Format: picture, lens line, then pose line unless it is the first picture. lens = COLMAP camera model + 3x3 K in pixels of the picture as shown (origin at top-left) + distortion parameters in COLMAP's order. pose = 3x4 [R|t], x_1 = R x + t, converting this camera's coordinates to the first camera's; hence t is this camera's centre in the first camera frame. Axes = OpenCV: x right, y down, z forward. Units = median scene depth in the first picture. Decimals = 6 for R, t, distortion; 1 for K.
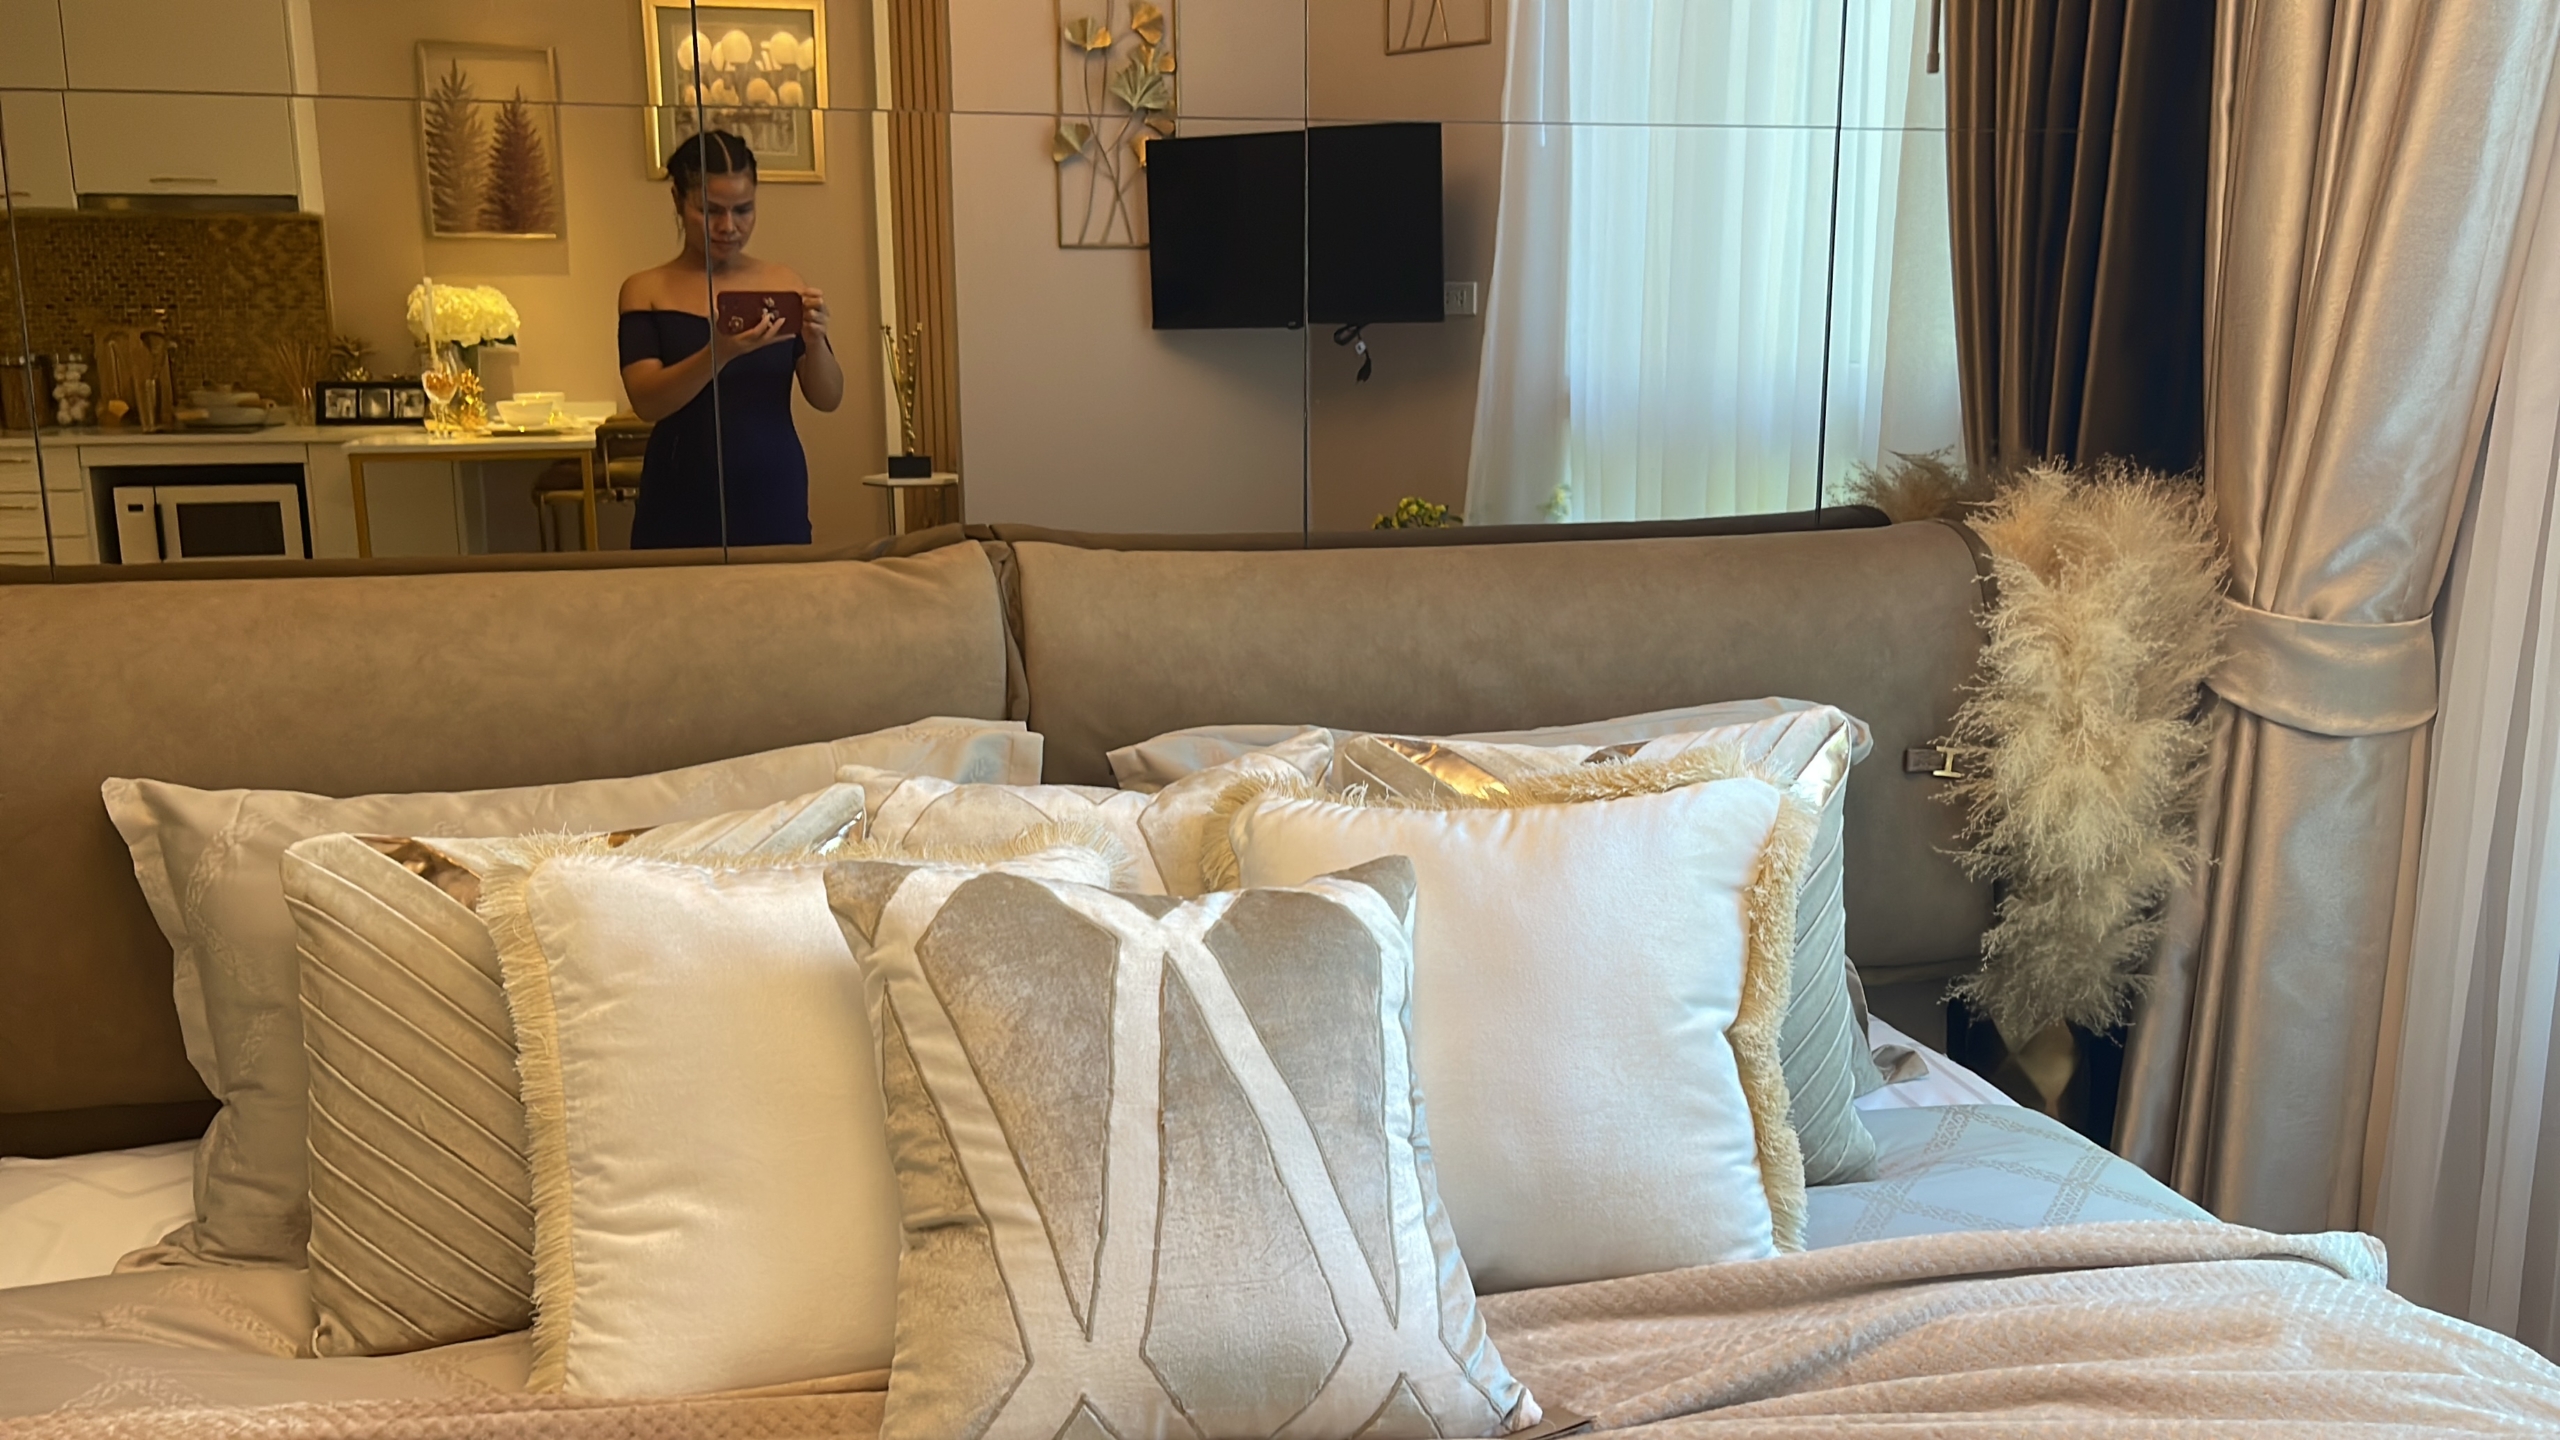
lens RADIAL K [[2180.0, 0, 1276.7], [0, 2180.0, 766.4], [0, 0, 1]] dist [0.066081, -0.103054]
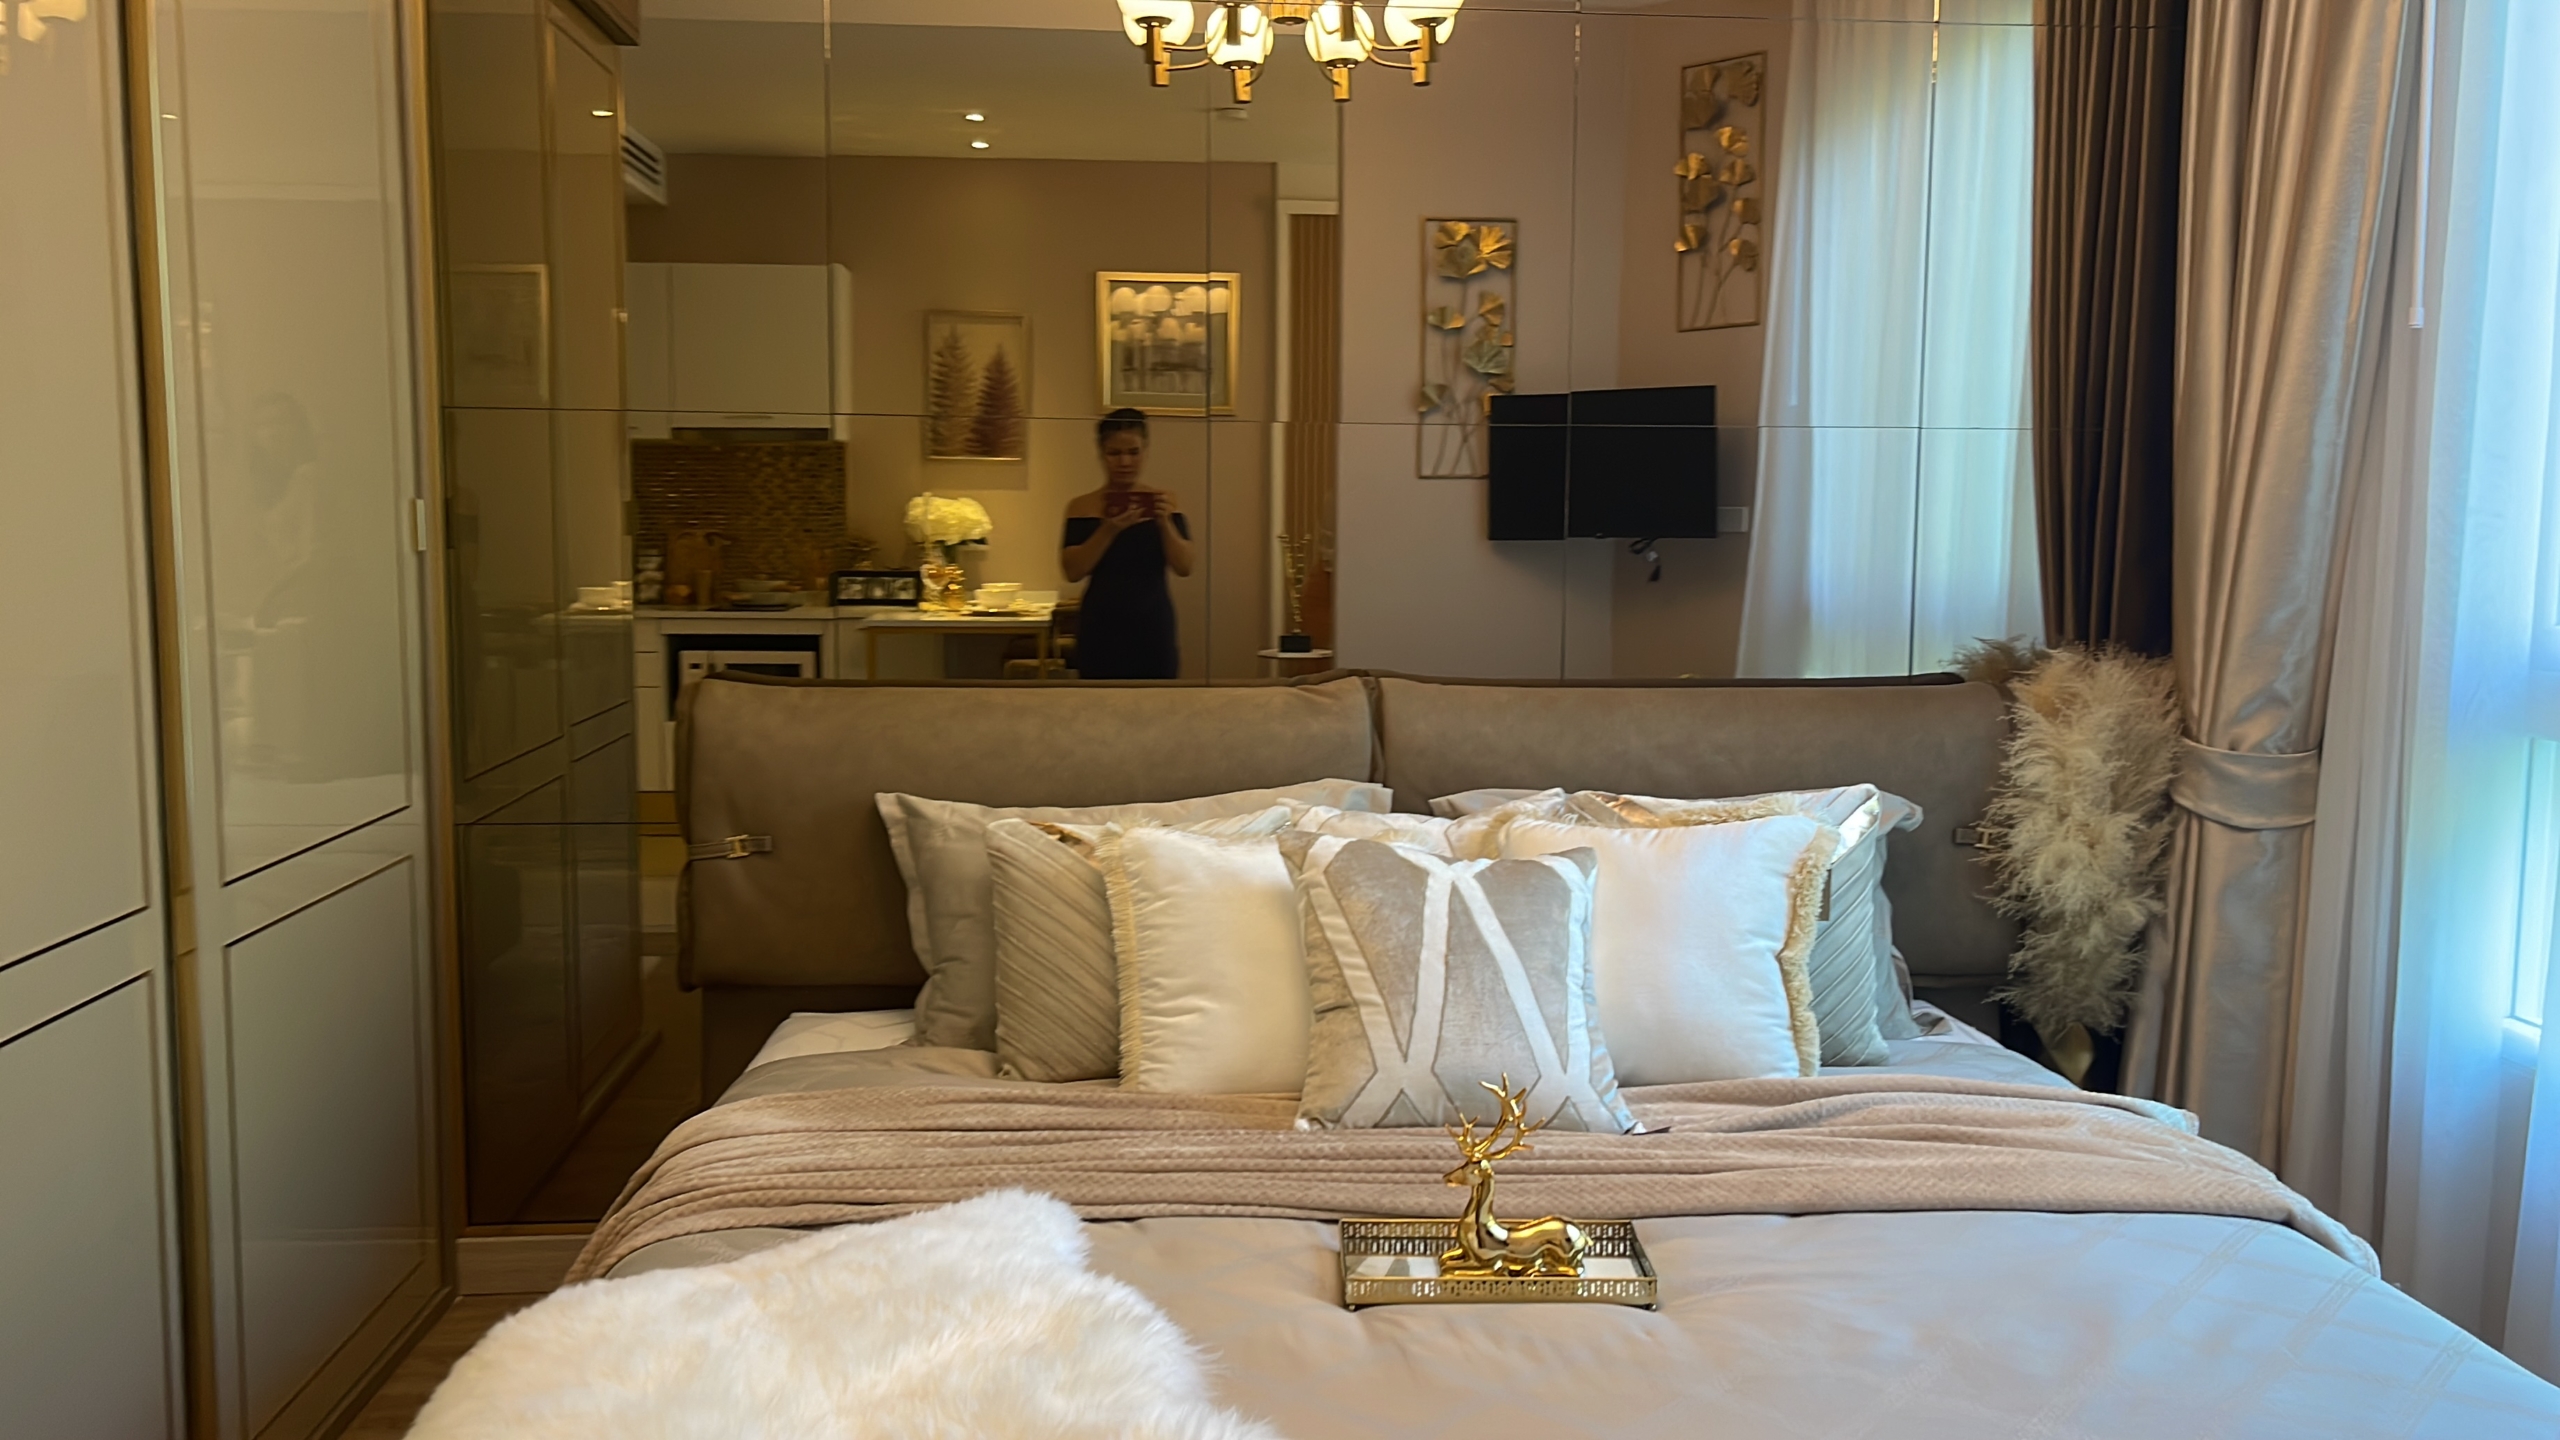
lens RADIAL K [[2180.0, 0, 1276.7], [0, 2180.0, 766.4], [0, 0, 1]] dist [0.066081, -0.103054]
pose [[0.986825, 0.029643, -0.159051, 0.073302], [-0.043429, 0.995526, -0.083911, 0.115328], [0.155852, 0.089713, 0.983698, -0.684801]]
